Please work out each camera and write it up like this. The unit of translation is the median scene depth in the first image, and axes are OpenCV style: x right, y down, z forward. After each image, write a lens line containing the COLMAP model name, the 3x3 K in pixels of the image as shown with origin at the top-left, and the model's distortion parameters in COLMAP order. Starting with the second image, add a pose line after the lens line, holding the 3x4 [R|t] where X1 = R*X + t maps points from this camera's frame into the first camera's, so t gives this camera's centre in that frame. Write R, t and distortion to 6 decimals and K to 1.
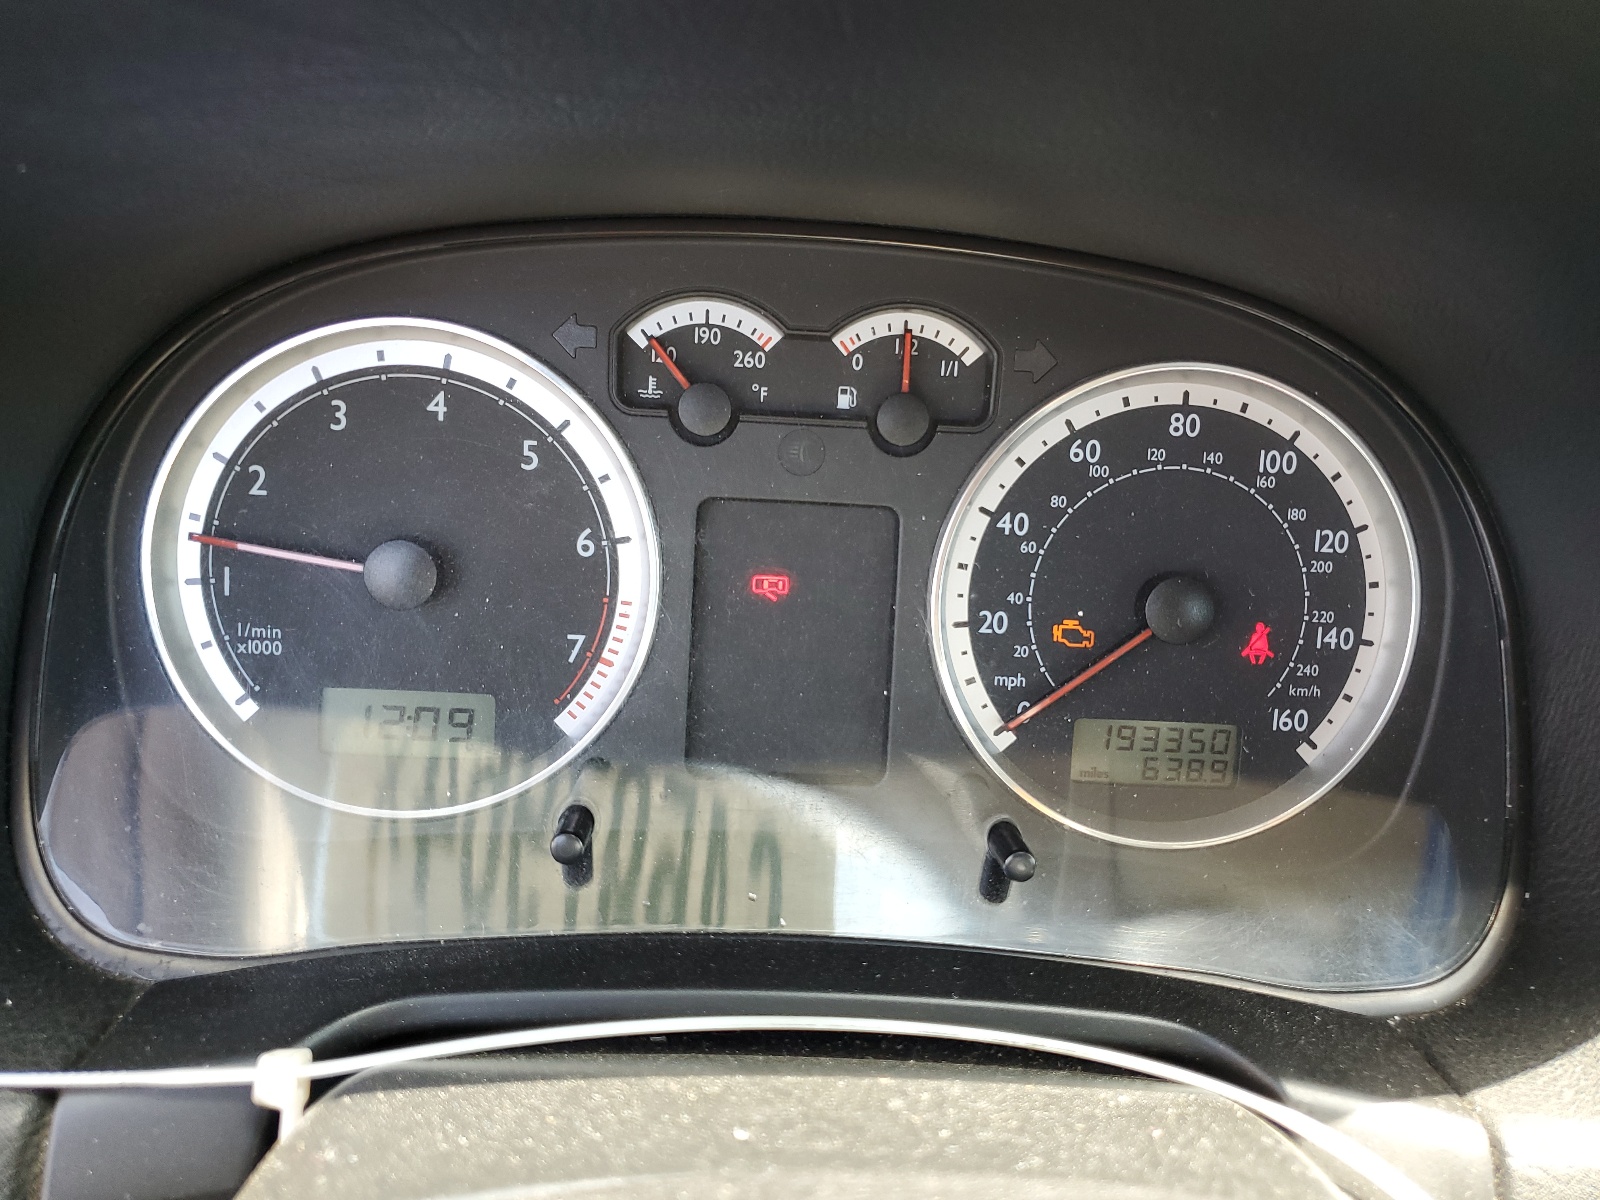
lens RADIAL K [[1215.4, 0, 799.6], [0, 1215.4, 600.6], [0, 0, 1]] dist [-0.003523, -0.000575]
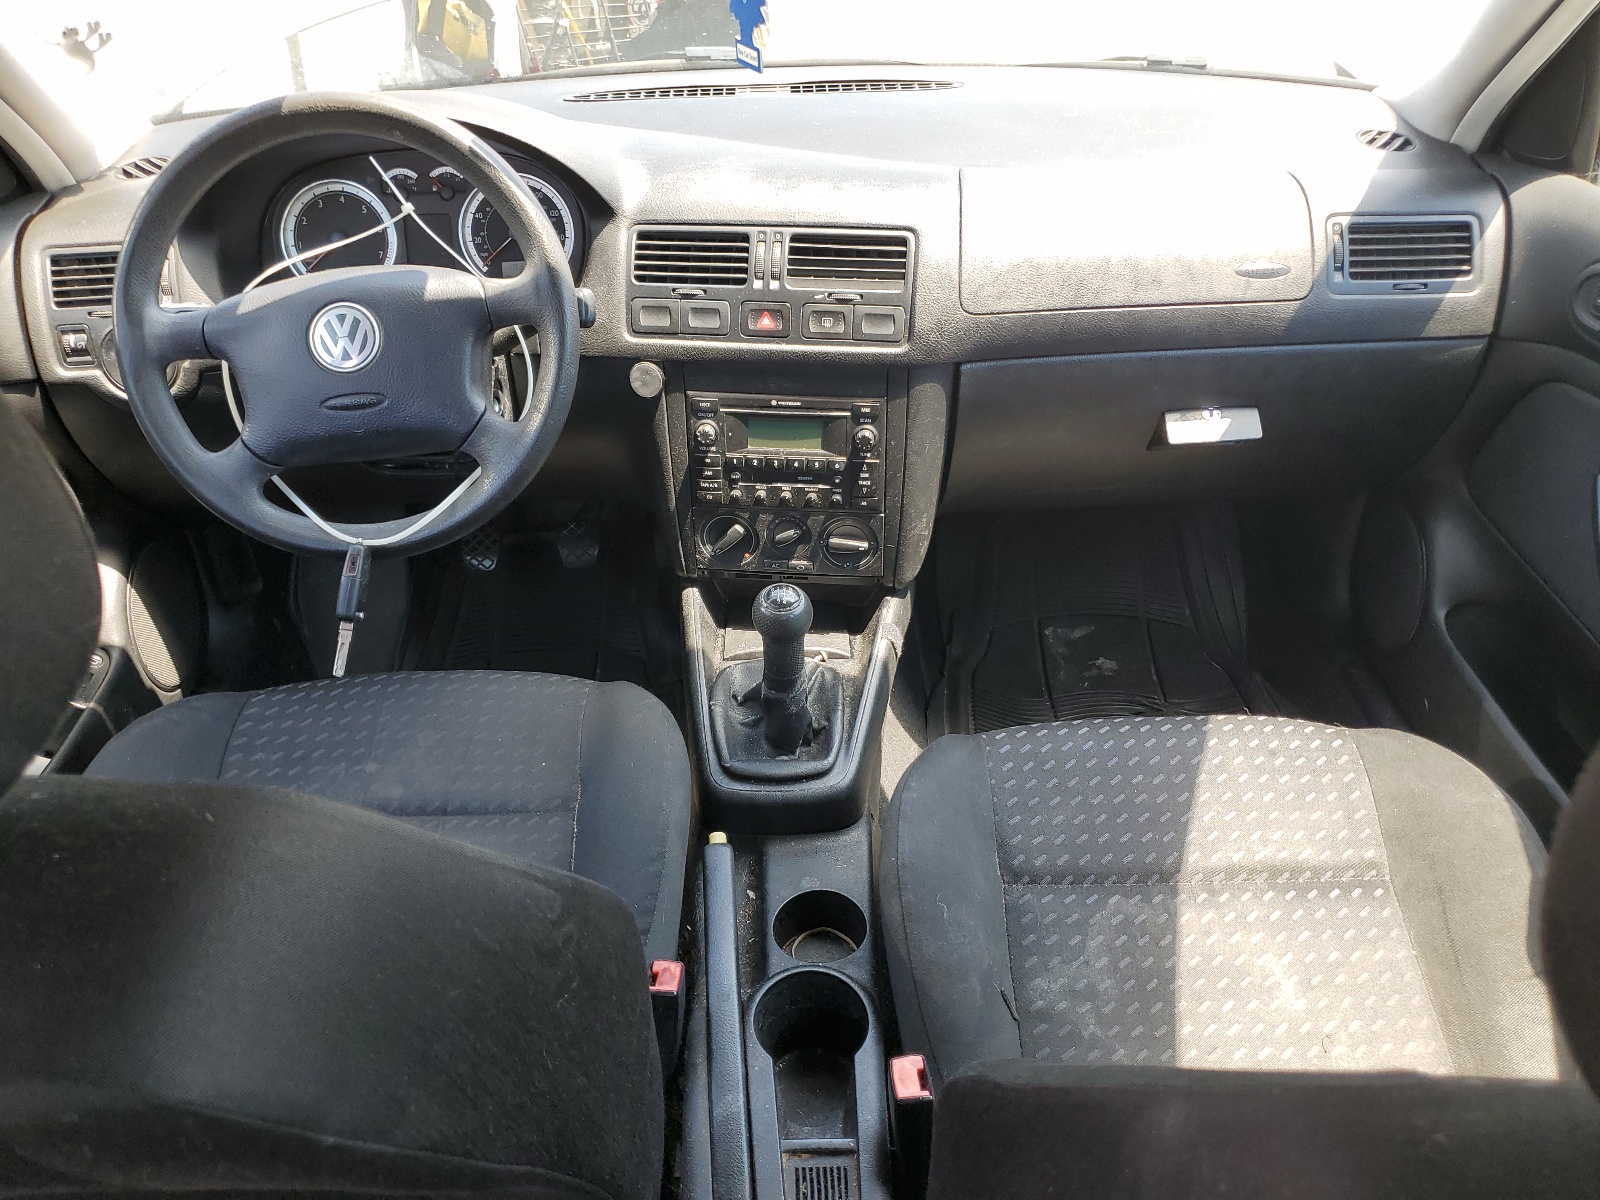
lens RADIAL K [[1216.3, 0, 800.5], [0, 1216.3, 598.4], [0, 0, 1]] dist [0.001461, 0.000699]
pose [[0.994463, -0.067016, -0.080943, 1.585258], [0.080288, 0.981504, 0.173789, 0.615211], [0.067800, -0.179326, 0.981451, -3.410443]]
